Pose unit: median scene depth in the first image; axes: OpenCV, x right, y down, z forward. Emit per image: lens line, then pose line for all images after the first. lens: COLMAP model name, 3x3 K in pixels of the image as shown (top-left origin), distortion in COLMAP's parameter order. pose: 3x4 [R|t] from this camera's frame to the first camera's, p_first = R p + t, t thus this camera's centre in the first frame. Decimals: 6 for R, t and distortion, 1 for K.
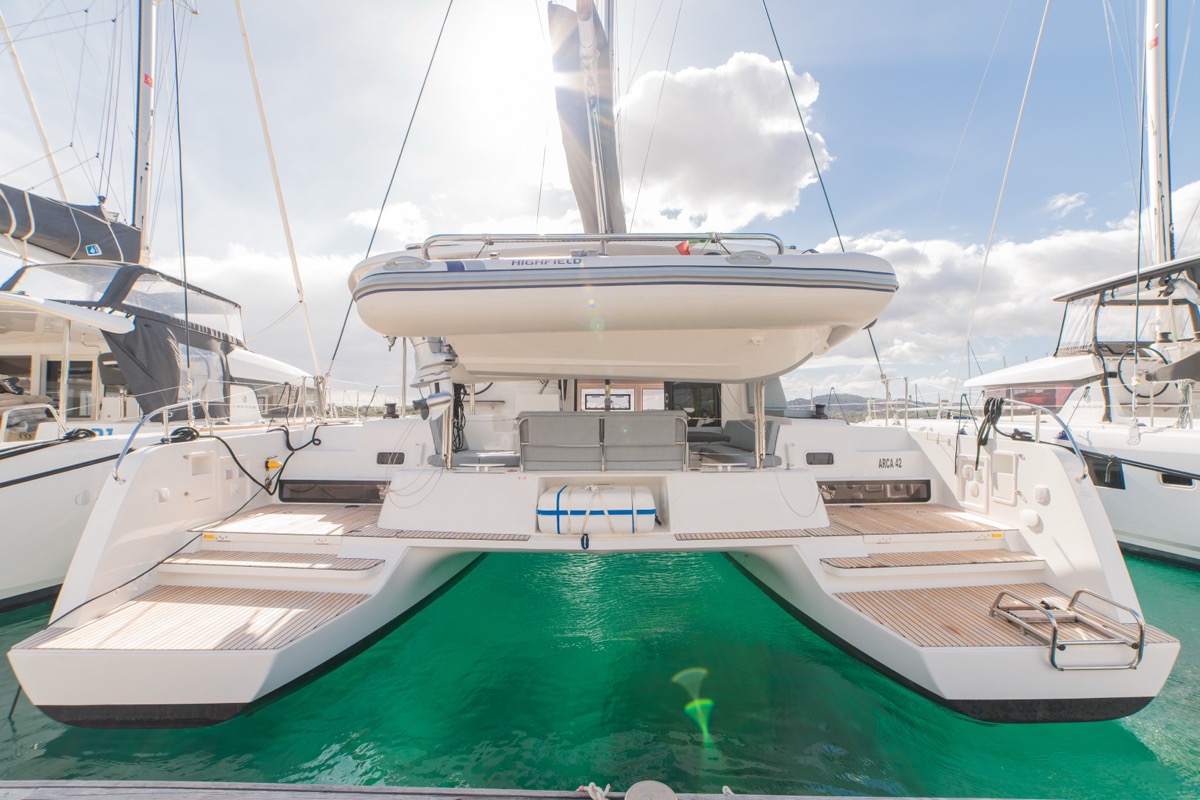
lens RADIAL K [[493.5, 0, 586.9], [0, 493.5, 400.4], [0, 0, 1]] dist [0.003452, 0.000700]
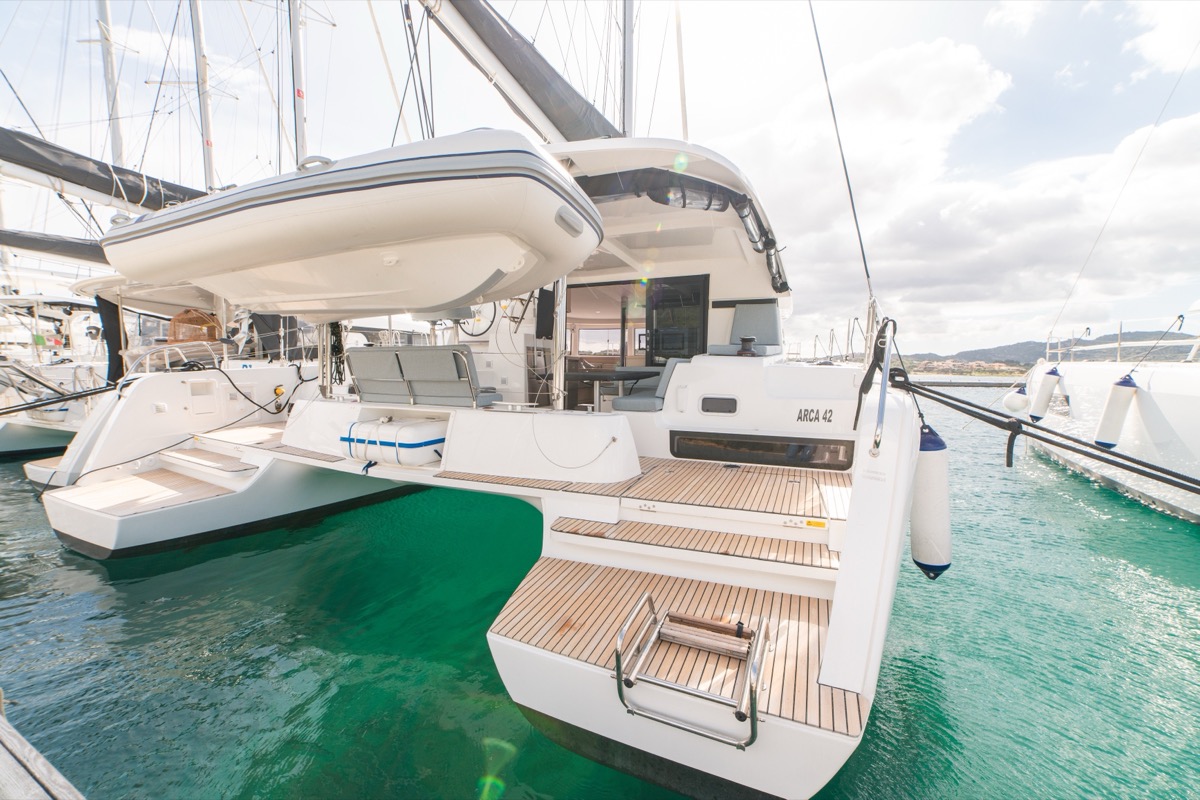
lens RADIAL K [[493.5, 0, 603.7], [0, 493.5, 406.5], [0, 0, 1]] dist [0.003452, 0.000700]
pose [[0.903887, 0.042923, -0.425612, 0.834343], [0.008768, 0.992885, 0.118754, 0.028942], [0.427681, -0.111072, 0.897080, 0.254954]]
